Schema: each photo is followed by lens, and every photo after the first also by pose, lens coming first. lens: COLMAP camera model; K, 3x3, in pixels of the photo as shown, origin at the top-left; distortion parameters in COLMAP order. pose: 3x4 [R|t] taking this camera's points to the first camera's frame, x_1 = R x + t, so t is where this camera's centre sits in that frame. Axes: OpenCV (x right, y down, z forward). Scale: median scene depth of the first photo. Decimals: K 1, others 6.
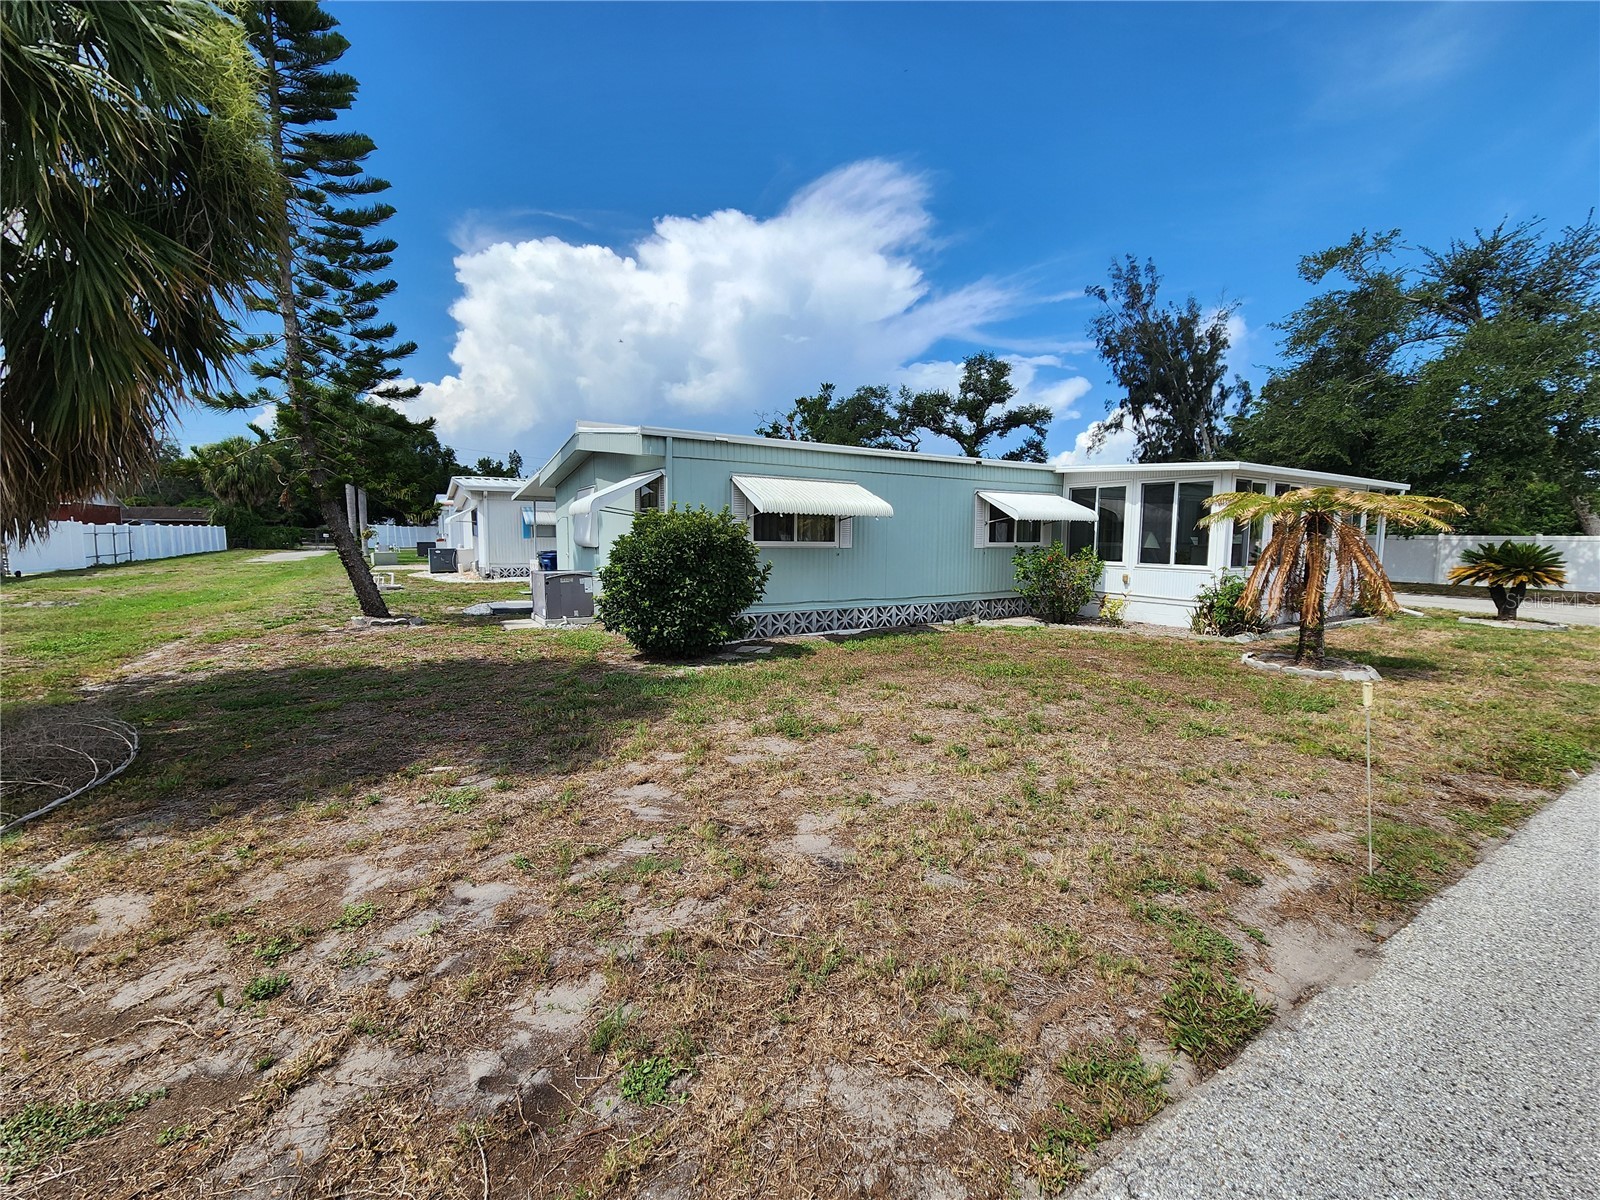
lens RADIAL K [[649.1, 0, 809.5], [0, 649.1, 596.7], [0, 0, 1]] dist [0.002521, 0.000453]
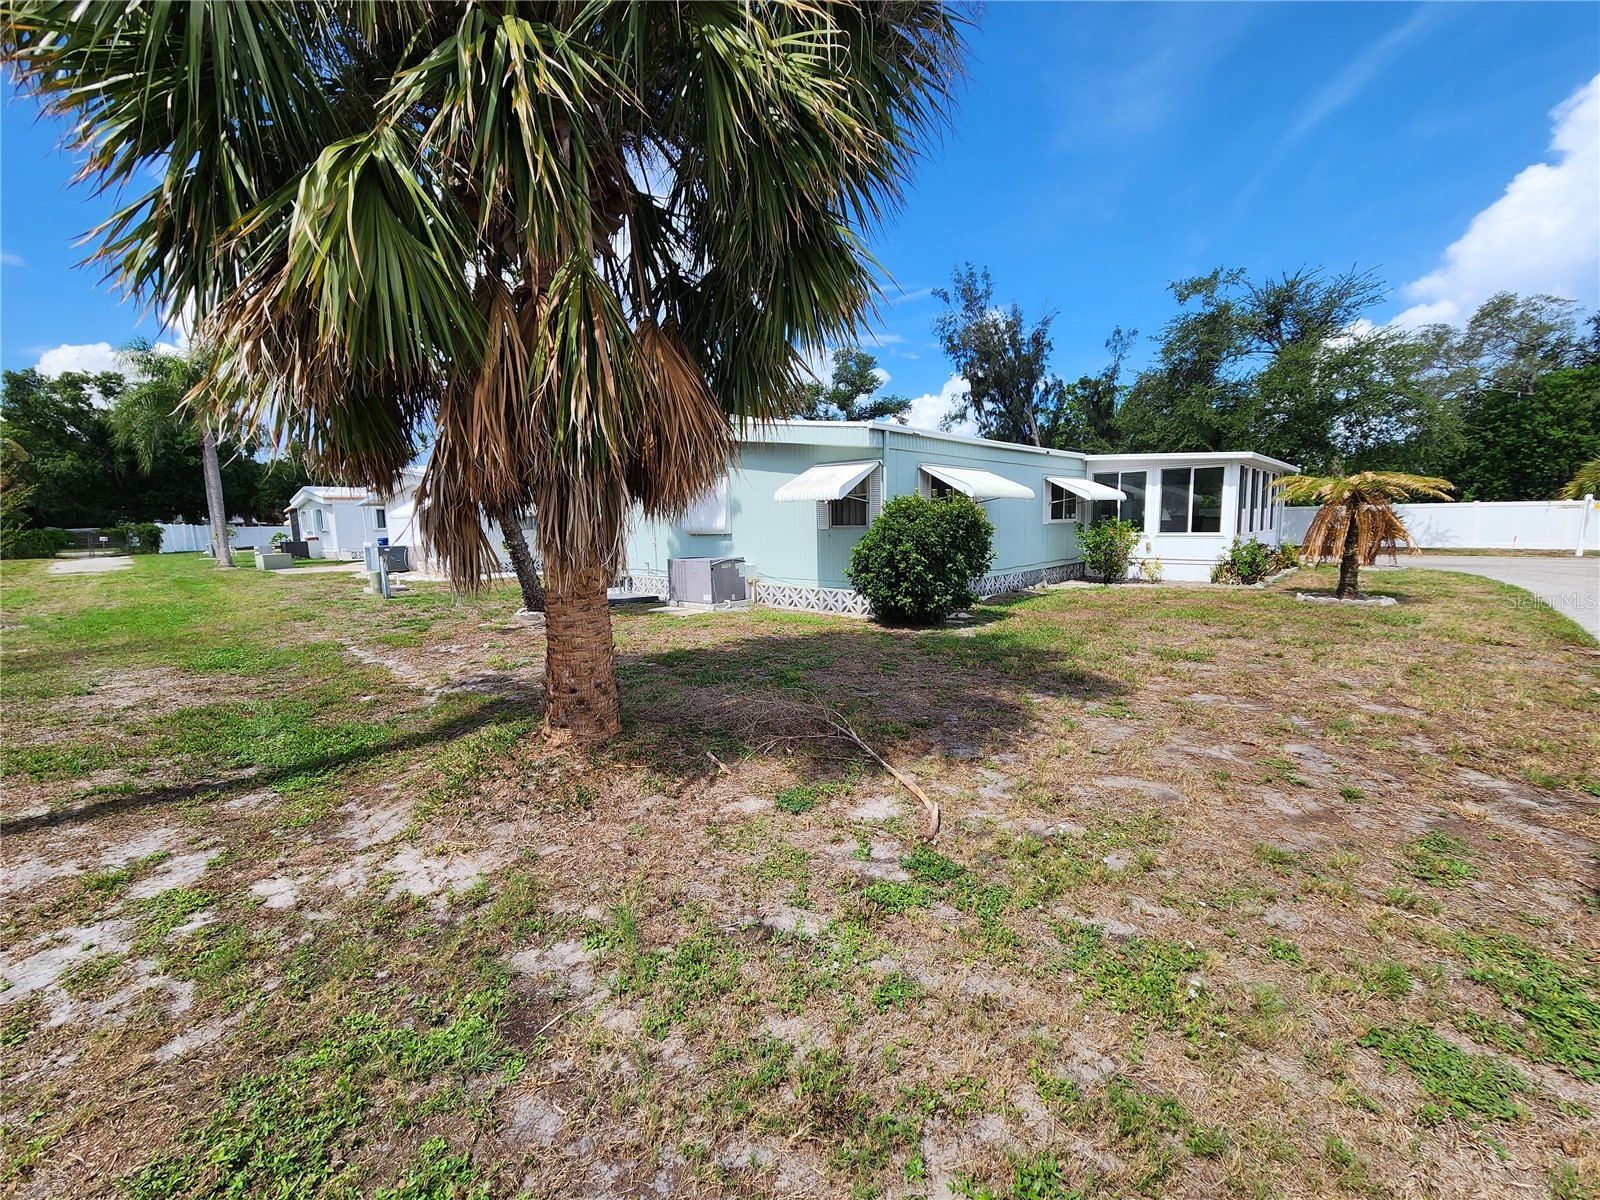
lens RADIAL K [[644.0, 0, 800.0], [0, 644.0, 600.0], [0, 0, 1]] dist [0.003443, 0.000329]
pose [[0.966202, -0.057853, 0.251209, -0.269479], [0.051084, 0.998136, 0.033392, 0.000785], [-0.252673, -0.019430, 0.967357, -0.019337]]
